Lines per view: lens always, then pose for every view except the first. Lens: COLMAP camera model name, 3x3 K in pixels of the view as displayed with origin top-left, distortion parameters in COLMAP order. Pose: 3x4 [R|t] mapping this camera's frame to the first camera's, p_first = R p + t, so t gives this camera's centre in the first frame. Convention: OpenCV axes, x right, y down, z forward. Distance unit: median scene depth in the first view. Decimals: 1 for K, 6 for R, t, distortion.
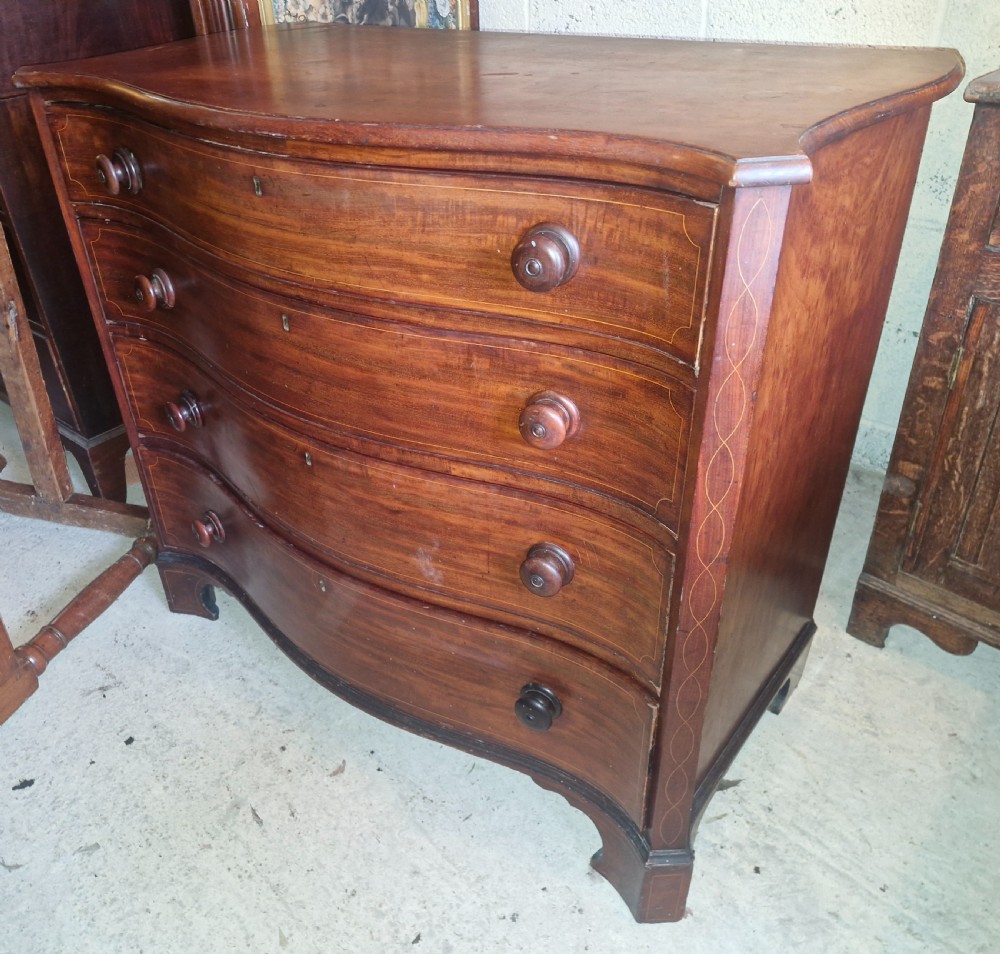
lens RADIAL K [[865.3, 0, 447.7], [0, 865.3, 475.3], [0, 0, 1]] dist [0.112089, -0.157436]
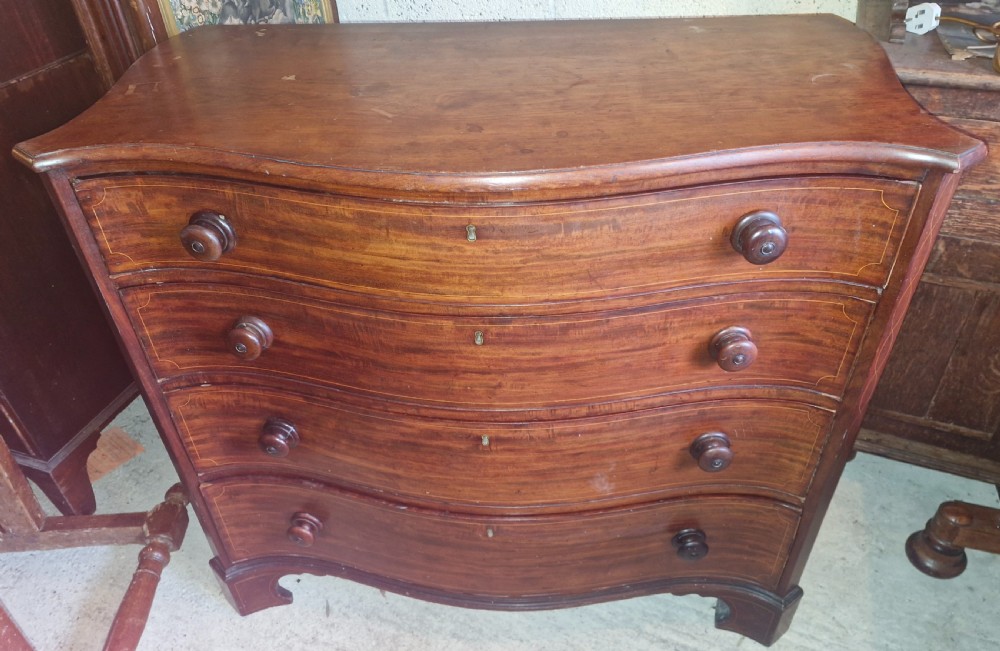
lens RADIAL K [[729.5, 0, 497.5], [0, 729.5, 382.7], [0, 0, 1]] dist [0.050347, -0.000447]
pose [[0.826765, -0.354093, 0.437125, -0.519014], [0.302981, 0.934997, 0.184344, -0.250435], [-0.473985, -0.019968, 0.880306, 0.151012]]
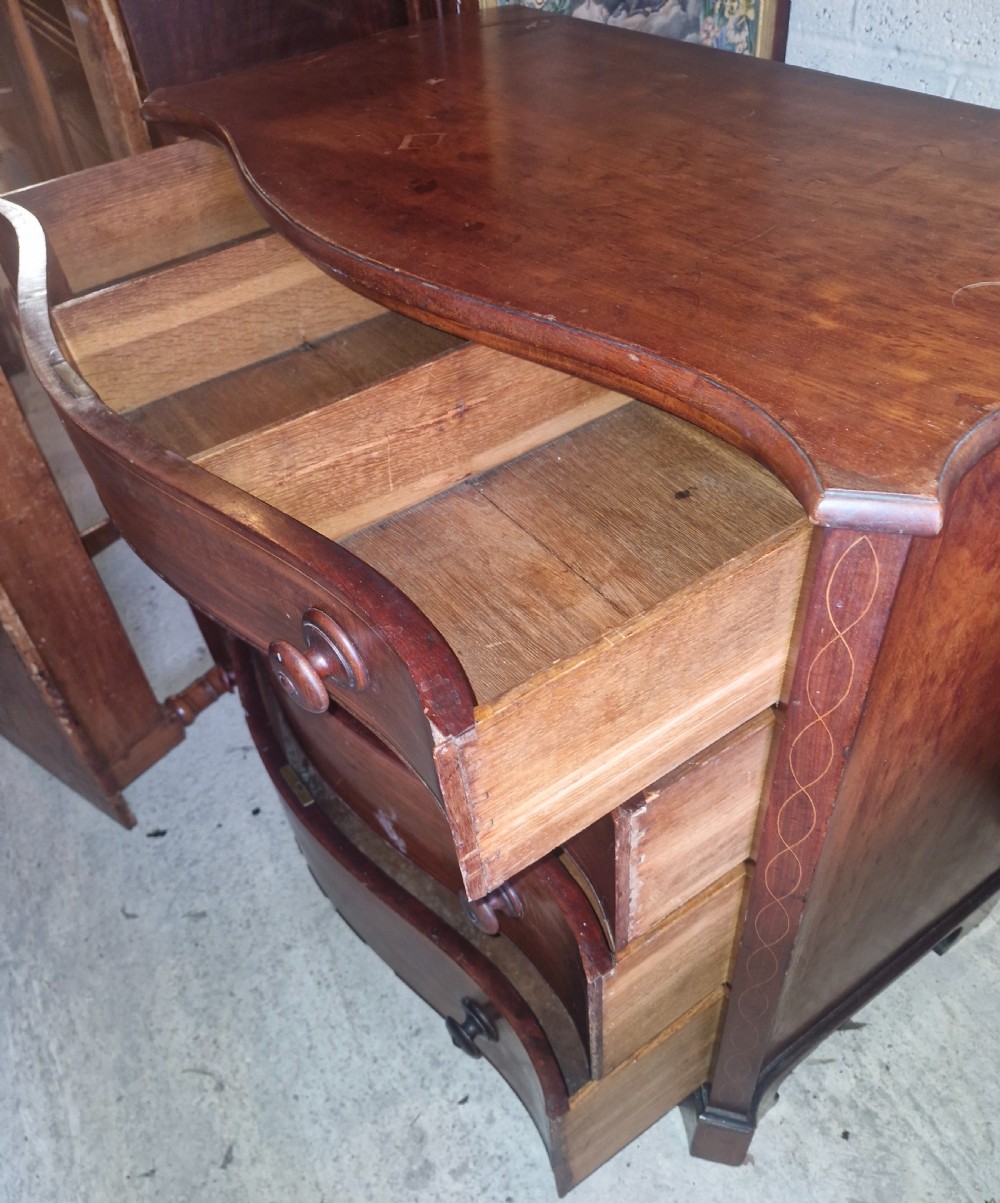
lens RADIAL K [[922.3, 0, 506.6], [0, 922.3, 659.8], [0, 0, 1]] dist [0.037299, -0.036507]
pose [[0.958135, 0.182035, -0.220999, 0.149037], [-0.127034, 0.962013, 0.241649, -0.202099], [0.256593, -0.203458, 0.944862, 0.130369]]
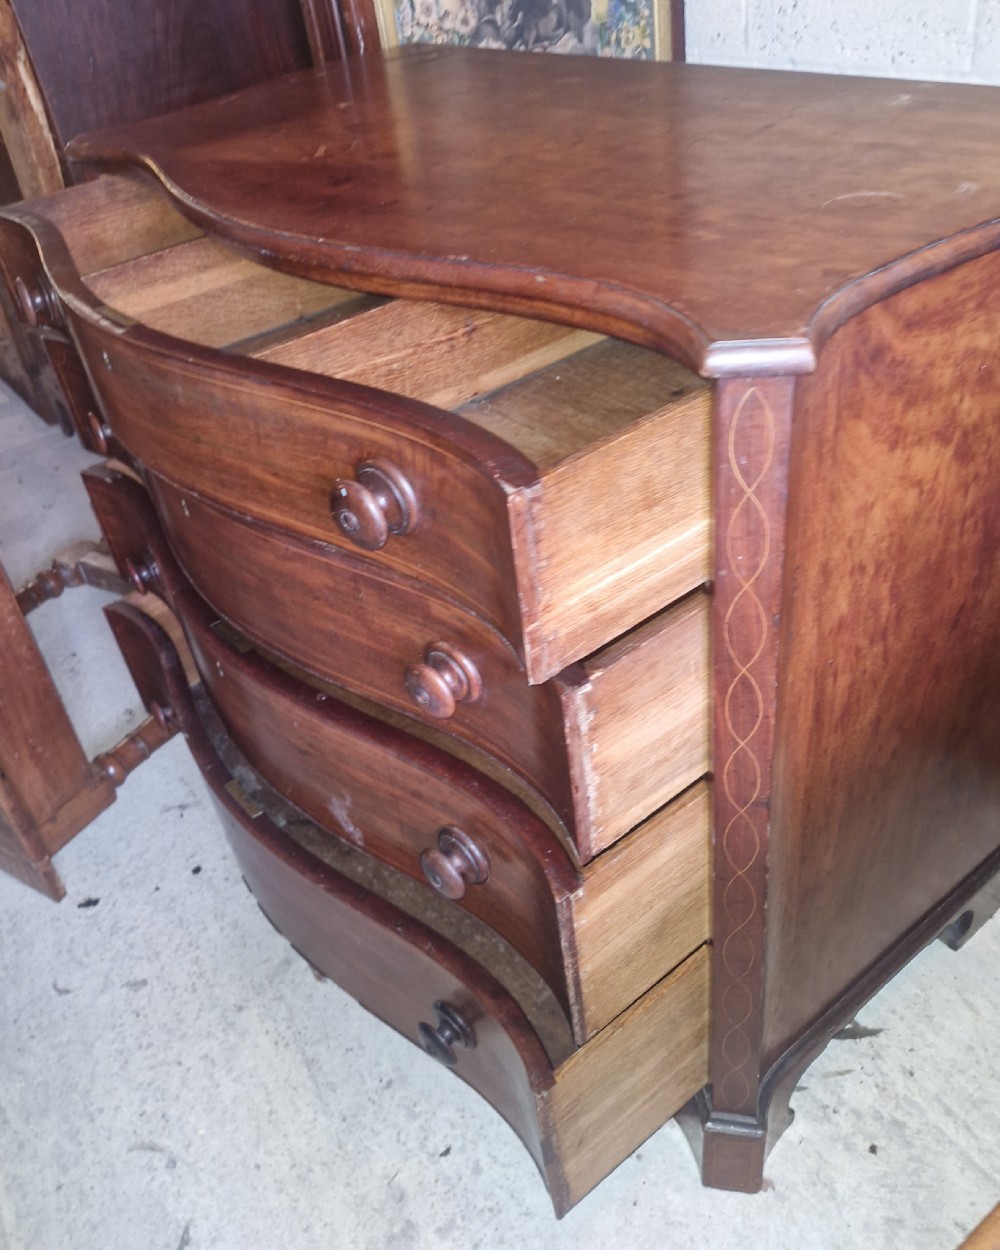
lens RADIAL K [[1049.0, 0, 460.3], [0, 1049.0, 609.3], [0, 0, 1]] dist [0.060282, -0.069733]
pose [[0.968284, 0.071411, -0.239429, 0.191802], [-0.050671, 0.994497, 0.091695, -0.108794], [0.244660, -0.076655, 0.966574, 0.022087]]
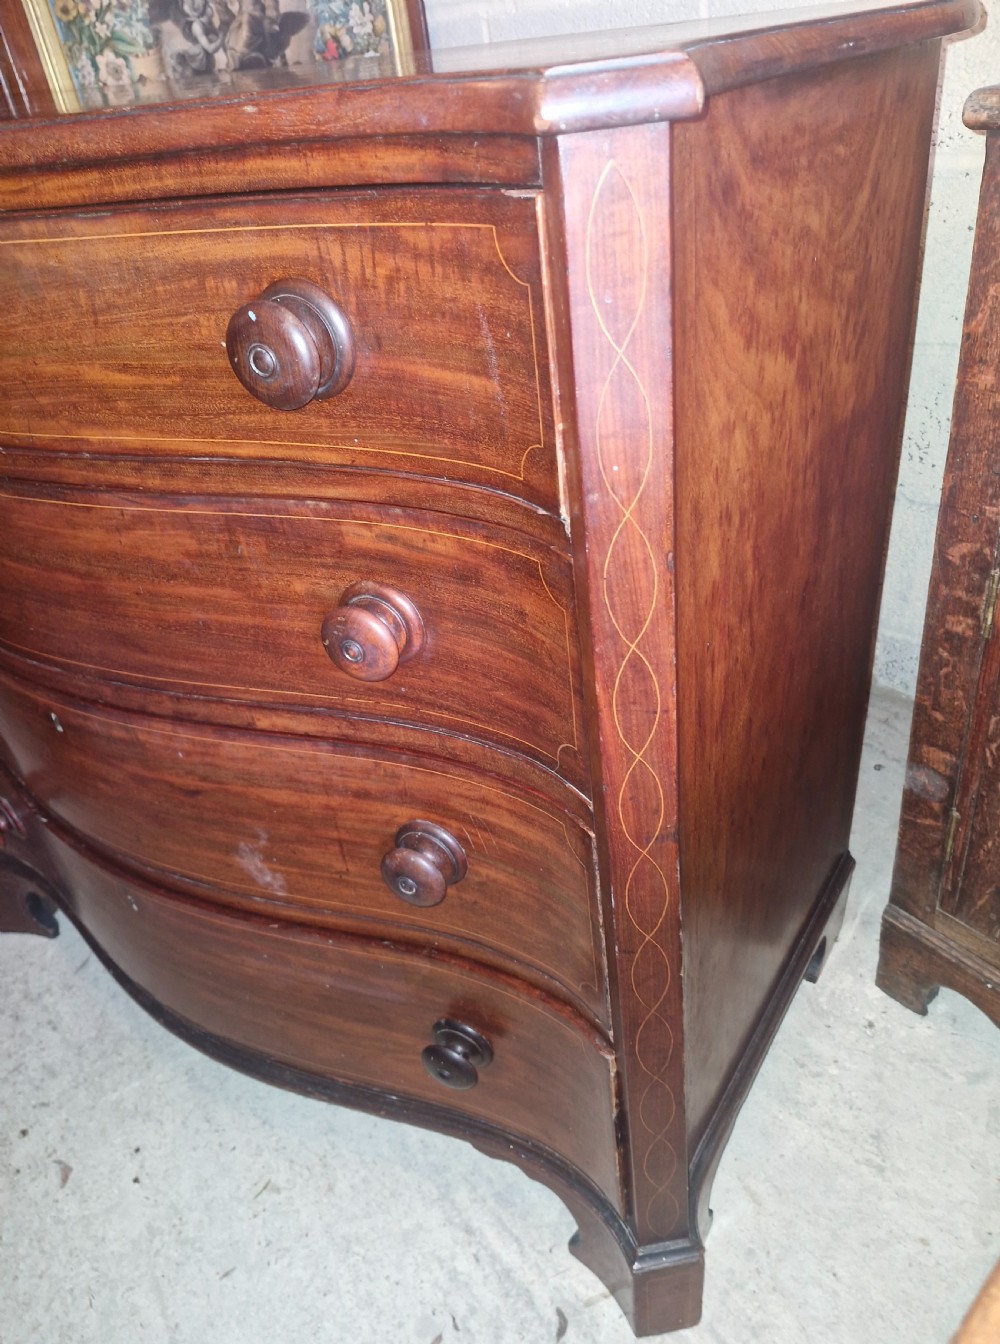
lens RADIAL K [[964.3, 0, 532.1], [0, 964.3, 698.6], [0, 0, 1]] dist [0.104211, -0.148736]
pose [[0.992210, -0.106793, 0.064144, 0.136211], [0.105005, 0.994000, 0.030631, -0.019946], [-0.067031, -0.023657, 0.997470, 0.248895]]
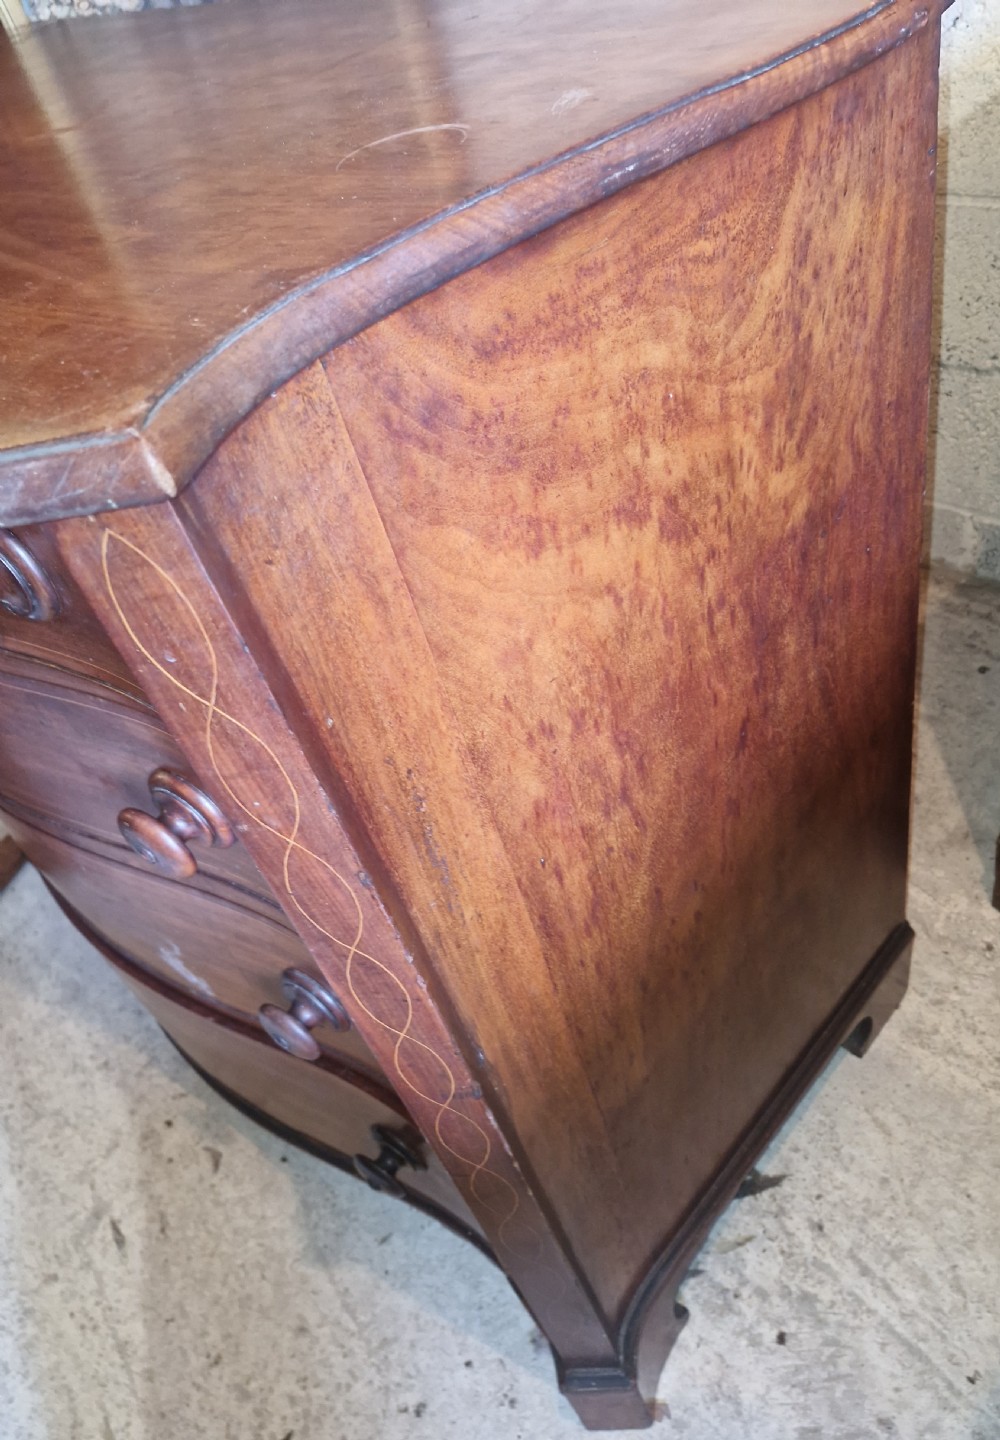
lens RADIAL K [[1032.1, 0, 549.7], [0, 1032.1, 736.0], [0, 0, 1]] dist [0.064188, -0.077975]
pose [[0.986348, -0.076203, -0.145985, 0.339958], [0.102916, 0.977295, 0.185211, -0.163471], [0.128557, -0.197706, 0.971795, 0.315145]]
